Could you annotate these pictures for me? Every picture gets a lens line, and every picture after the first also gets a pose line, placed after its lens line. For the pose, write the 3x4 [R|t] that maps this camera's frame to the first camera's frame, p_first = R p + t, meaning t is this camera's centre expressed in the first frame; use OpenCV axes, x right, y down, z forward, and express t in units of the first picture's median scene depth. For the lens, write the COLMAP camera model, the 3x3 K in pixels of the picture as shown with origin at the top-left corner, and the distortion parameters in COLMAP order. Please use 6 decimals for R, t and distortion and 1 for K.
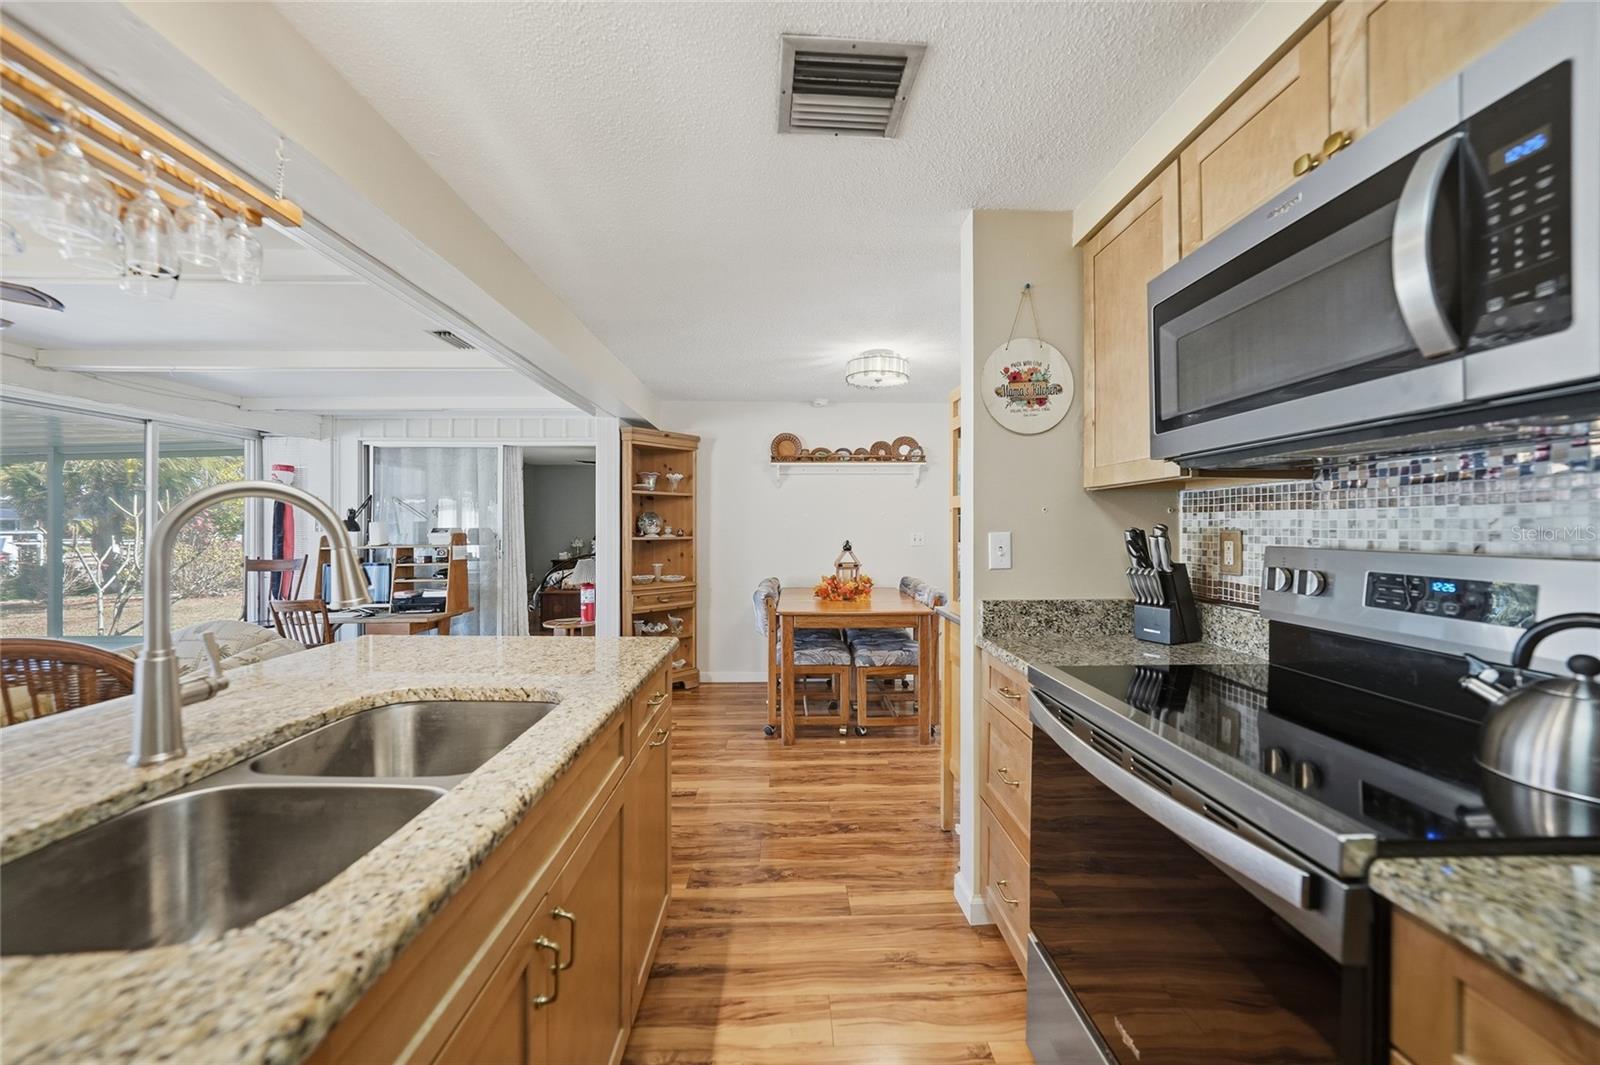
lens RADIAL K [[579.6, 0, 794.0], [0, 579.6, 531.3], [0, 0, 1]] dist [0.000879, 0.000028]
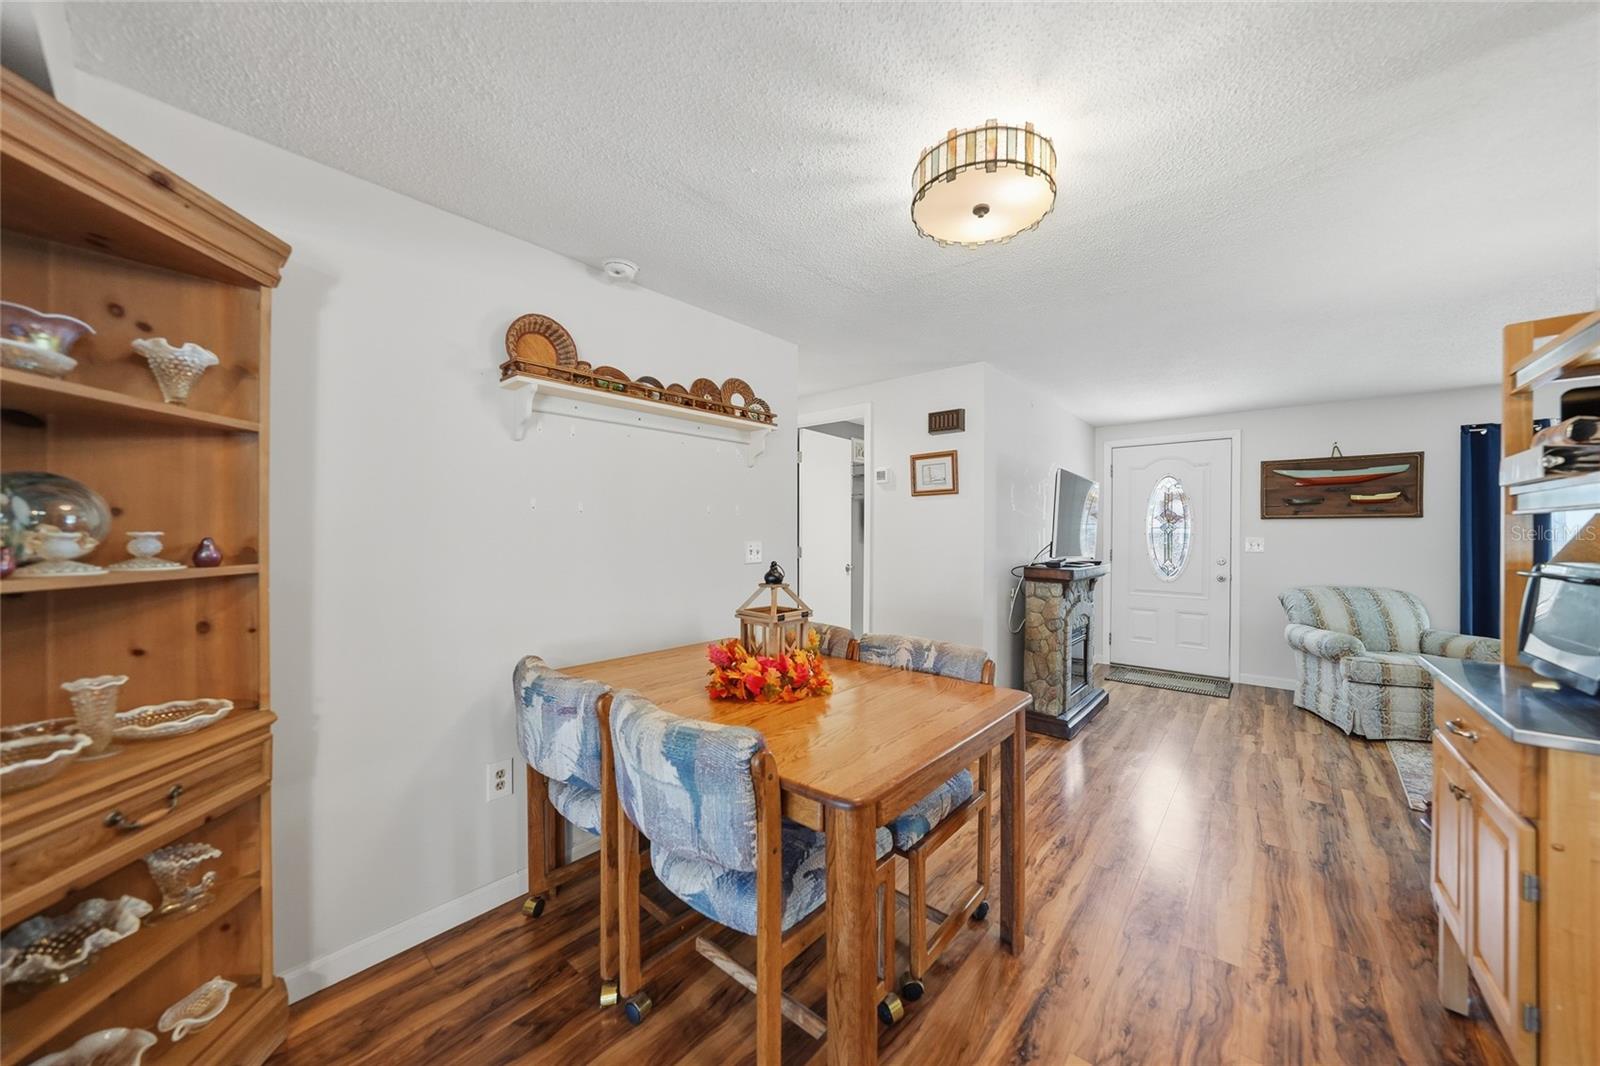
lens RADIAL K [[546.7, 0, 741.7], [0, 546.7, 533.7], [0, 0, 1]] dist [0.000281, 0.000118]
pose [[0.695810, -0.004188, 0.718214, -0.204084], [0.008483, 0.999961, -0.002388, -0.004236], [-0.718176, 0.007754, 0.695818, 0.613570]]
